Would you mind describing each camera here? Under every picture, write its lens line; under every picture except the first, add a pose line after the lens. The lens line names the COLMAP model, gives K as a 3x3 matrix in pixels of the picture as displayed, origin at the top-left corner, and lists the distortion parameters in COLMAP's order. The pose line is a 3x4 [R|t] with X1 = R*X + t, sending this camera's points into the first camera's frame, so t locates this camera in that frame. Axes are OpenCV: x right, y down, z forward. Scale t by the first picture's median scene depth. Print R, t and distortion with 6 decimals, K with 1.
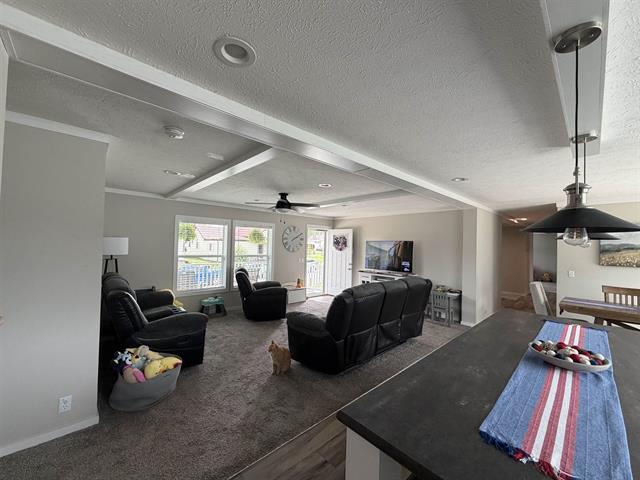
lens RADIAL K [[256.1, 0, 317.6], [0, 256.1, 239.7], [0, 0, 1]] dist [0.003114, 0.000086]
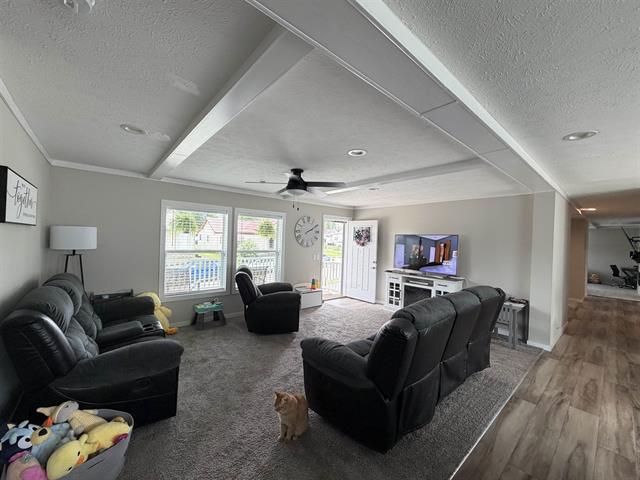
lens RADIAL K [[256.1, 0, 317.9], [0, 256.1, 240.3], [0, 0, 1]] dist [0.003114, 0.000086]
pose [[0.999124, 0.008395, -0.040999, -0.039488], [-0.007381, 0.999665, 0.024822, 0.006675], [0.041194, -0.024498, 0.998851, 0.248269]]
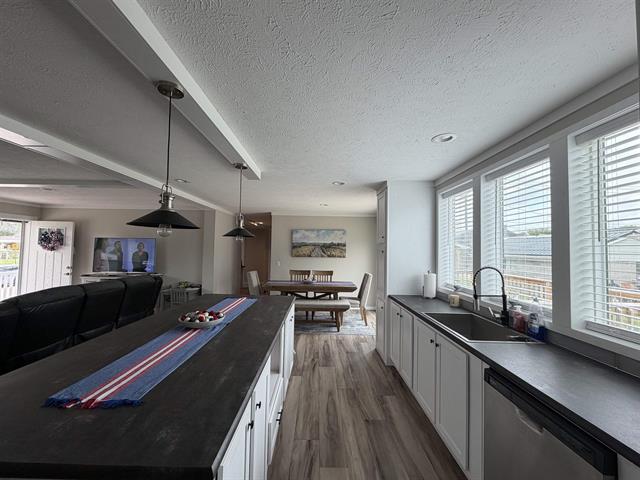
lens RADIAL K [[256.1, 0, 319.7], [0, 256.1, 238.4], [0, 0, 1]] dist [0.003114, 0.000086]
pose [[0.677701, 0.017616, 0.735127, 0.112678], [-0.015281, 0.999835, -0.009872, 0.006044], [-0.735179, -0.004544, 0.677858, -0.120187]]
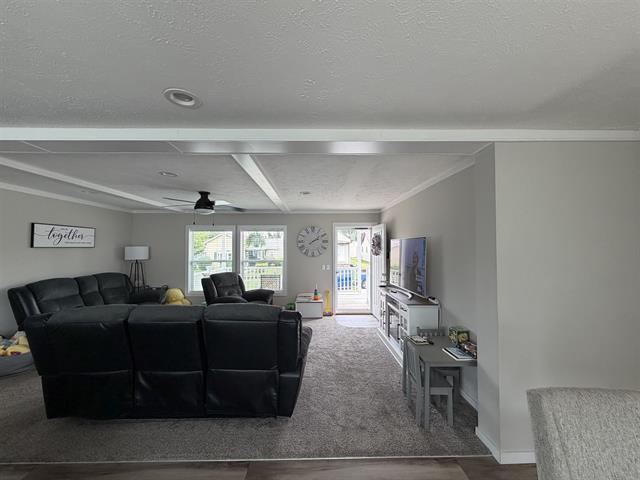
lens RADIAL K [[256.1, 0, 318.9], [0, 256.1, 240.6], [0, 0, 1]] dist [0.003114, 0.000086]
pose [[0.745048, -0.042664, -0.665645, 0.750300], [0.033859, 0.999085, -0.026137, 0.026211], [0.666151, -0.003065, 0.745810, 0.599356]]
